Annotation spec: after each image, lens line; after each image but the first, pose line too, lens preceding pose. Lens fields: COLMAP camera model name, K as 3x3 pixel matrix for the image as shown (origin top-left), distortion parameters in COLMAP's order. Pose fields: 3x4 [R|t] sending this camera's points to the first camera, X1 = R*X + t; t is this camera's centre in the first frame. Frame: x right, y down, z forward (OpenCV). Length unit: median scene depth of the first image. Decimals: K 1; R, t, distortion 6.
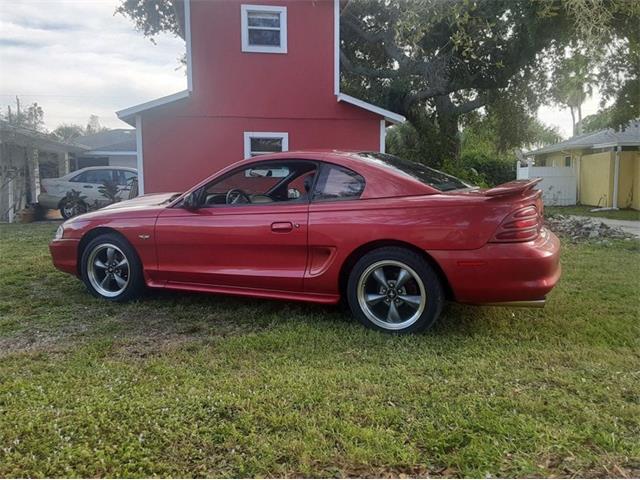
lens RADIAL K [[503.1, 0, 322.8], [0, 503.1, 240.5], [0, 0, 1]] dist [0.062143, -0.069819]
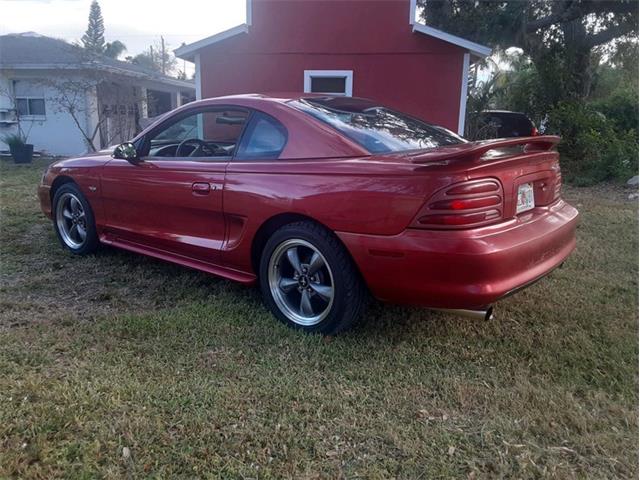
lens RADIAL K [[503.1, 0, 323.6], [0, 503.1, 241.3], [0, 0, 1]] dist [0.062143, -0.069819]
pose [[0.966584, 0.075426, -0.245002, 0.346534], [-0.046645, 0.991529, 0.121224, -0.052565], [0.252070, -0.105745, 0.961914, 0.238506]]
